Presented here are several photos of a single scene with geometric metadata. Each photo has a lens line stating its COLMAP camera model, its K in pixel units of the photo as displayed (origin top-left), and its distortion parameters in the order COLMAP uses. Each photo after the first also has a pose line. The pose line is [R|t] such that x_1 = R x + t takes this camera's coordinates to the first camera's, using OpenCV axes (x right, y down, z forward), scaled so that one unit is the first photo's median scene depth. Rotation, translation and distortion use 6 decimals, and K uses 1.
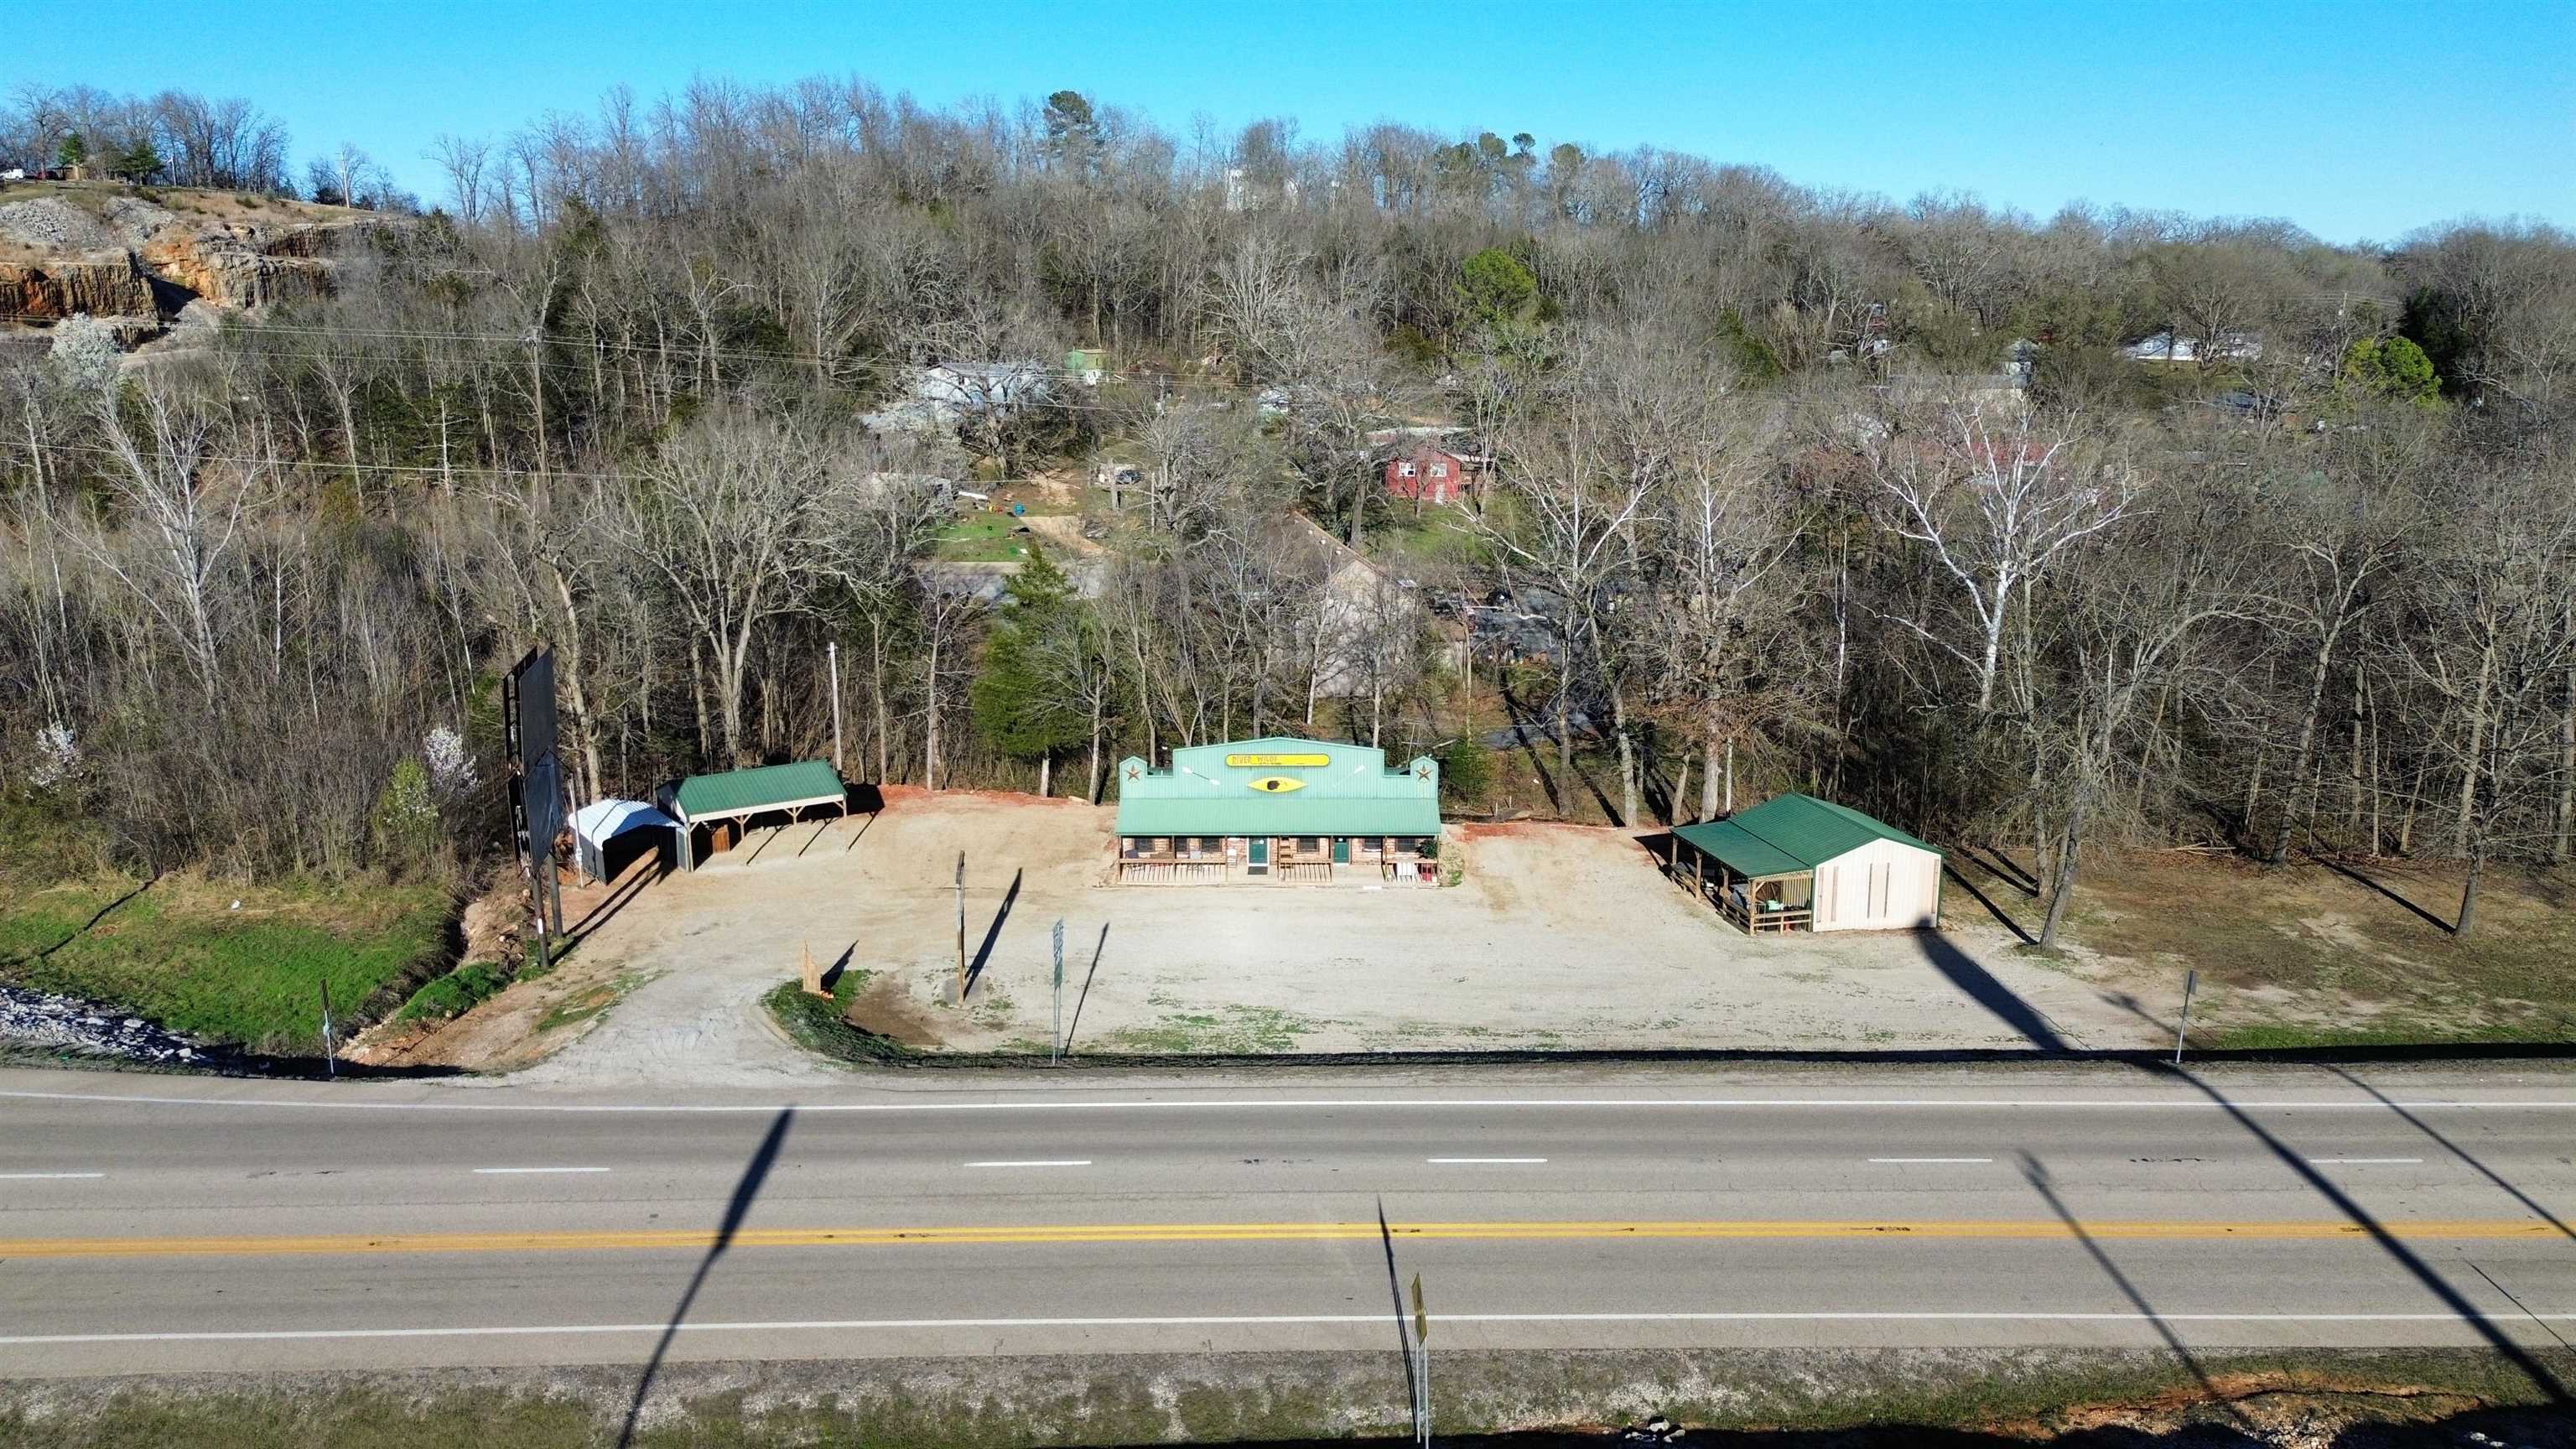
lens RADIAL K [[1771.5, 0, 1299.9], [0, 1771.5, 728.1], [0, 0, 1]] dist [0.059928, -0.045875]
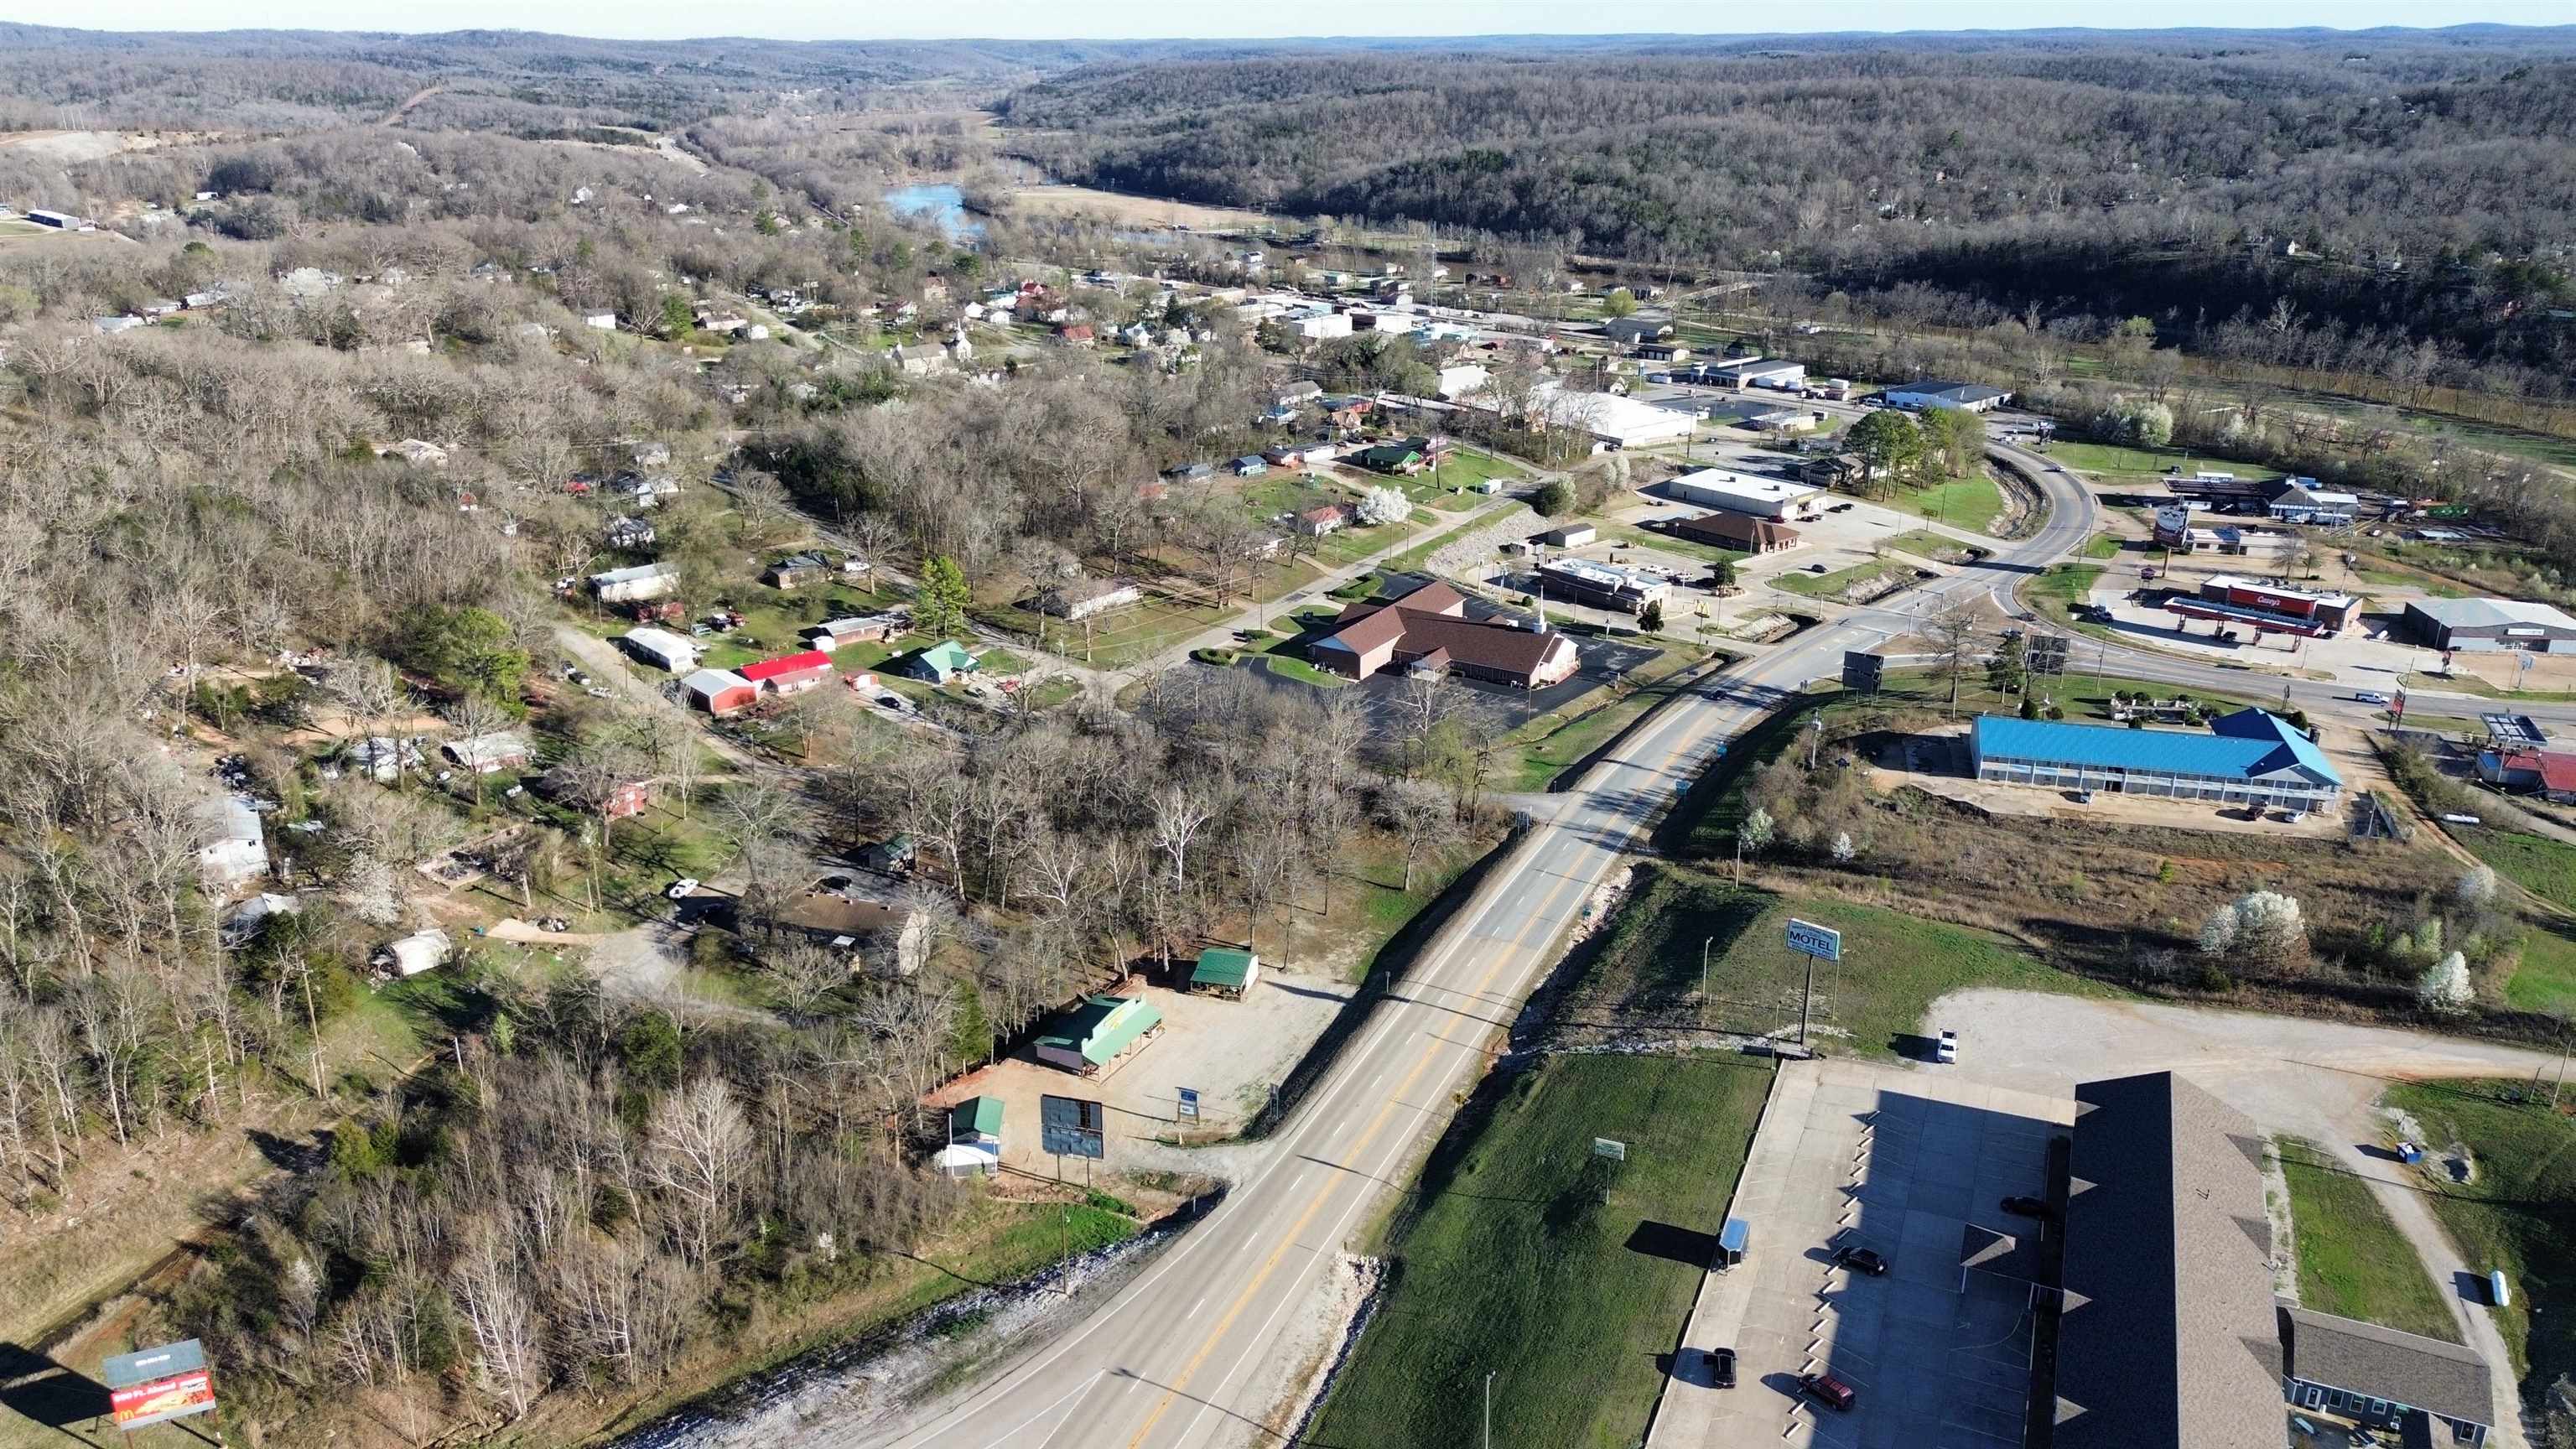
lens RADIAL K [[1771.5, 0, 1299.9], [0, 1771.5, 728.1], [0, 0, 1]] dist [0.059928, -0.045875]
pose [[0.479603, -0.303718, 0.823247, -2.421530], [0.178857, 0.952329, 0.247143, -1.246763], [-0.859064, 0.028713, 0.511062, -0.833315]]
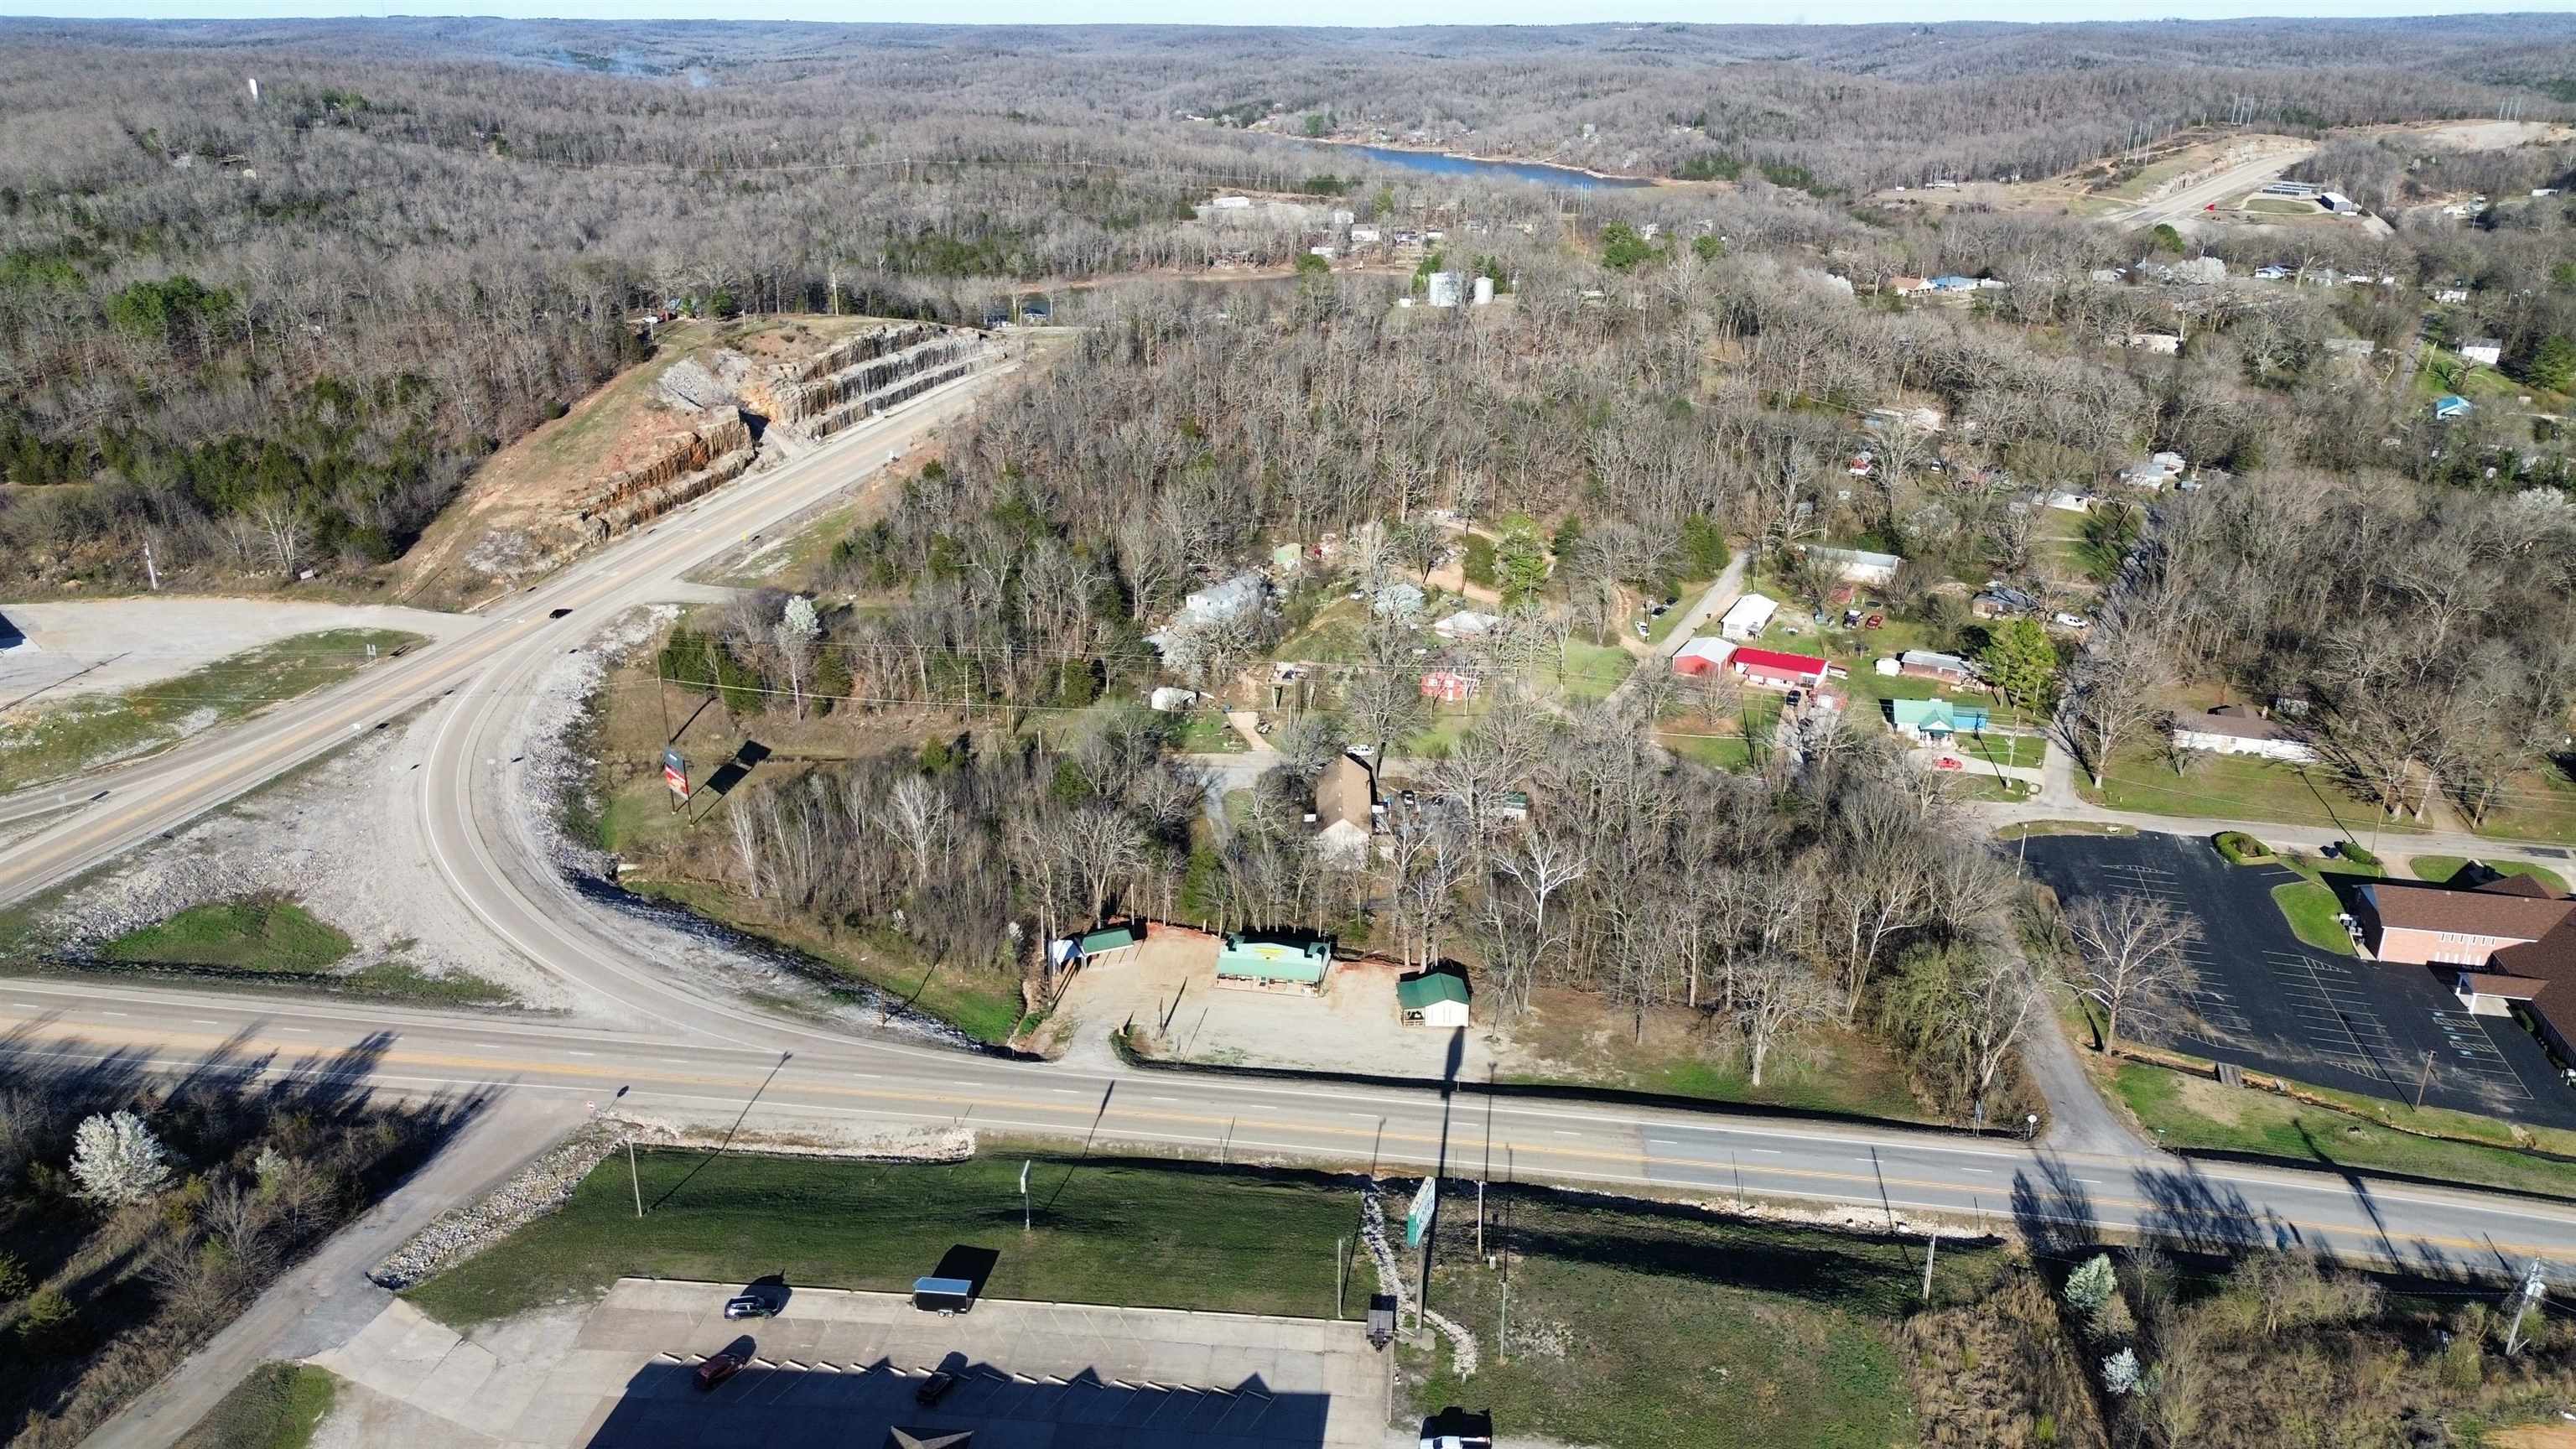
lens RADIAL K [[1832.4, 0, 1331.6], [0, 1832.4, 725.6], [0, 0, 1]] dist [0.143088, -0.251934]
pose [[0.986149, 0.068144, -0.151217, 0.633849], [-0.044450, 0.986934, 0.154872, -0.999093], [0.159795, -0.146005, 0.976293, -2.354237]]
